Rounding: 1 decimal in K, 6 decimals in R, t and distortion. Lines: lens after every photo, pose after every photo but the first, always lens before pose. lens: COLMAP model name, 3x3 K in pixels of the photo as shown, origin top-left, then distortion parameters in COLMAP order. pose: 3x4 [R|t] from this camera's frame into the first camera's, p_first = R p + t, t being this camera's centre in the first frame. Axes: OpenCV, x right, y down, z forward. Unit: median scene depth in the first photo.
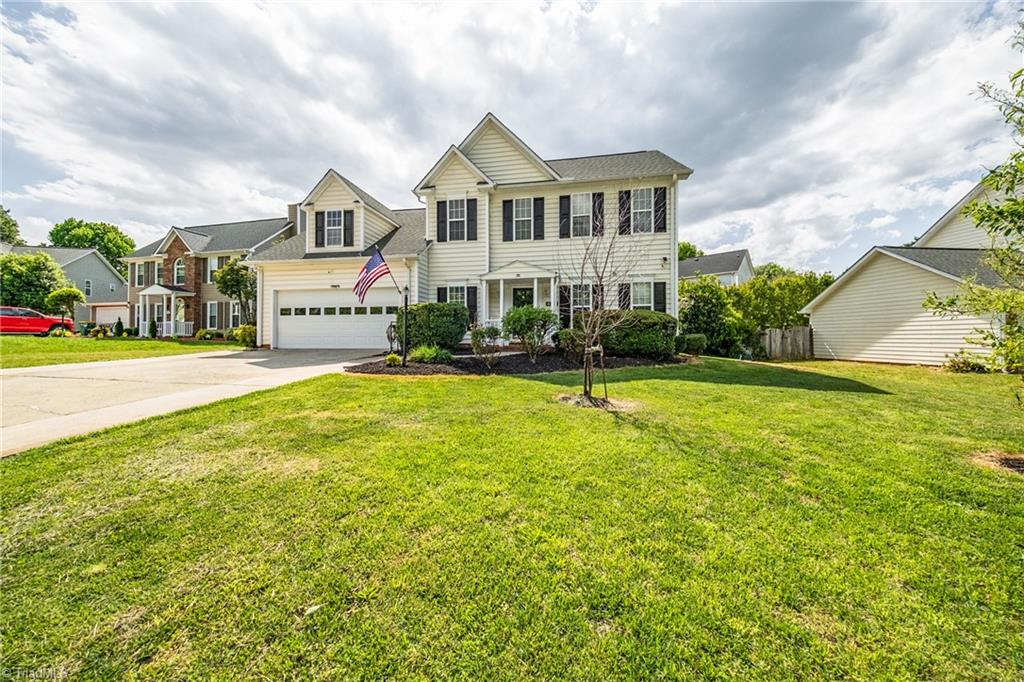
lens RADIAL K [[343.8, 0, 519.2], [0, 343.8, 340.6], [0, 0, 1]] dist [-0.003775, -0.000385]
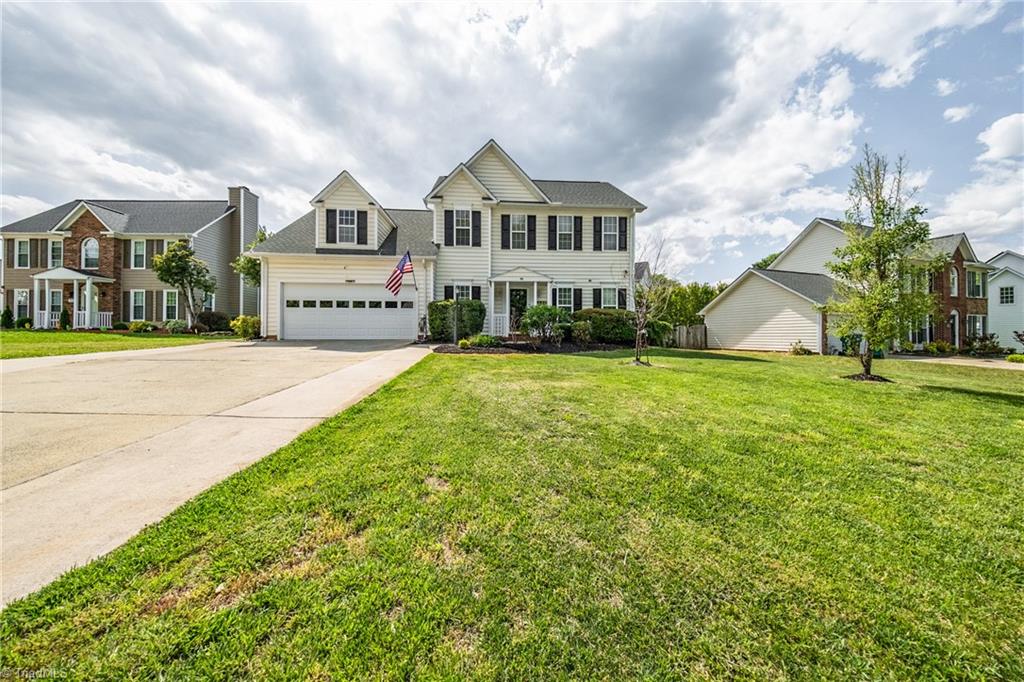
lens RADIAL K [[343.8, 0, 502.5], [0, 343.8, 338.9], [0, 0, 1]] dist [-0.003775, -0.000385]
pose [[0.970651, 0.001991, 0.240485, -0.220397], [-0.001911, 0.999998, -0.000568, 0.014782], [-0.240486, 0.000092, 0.970653, -0.103190]]
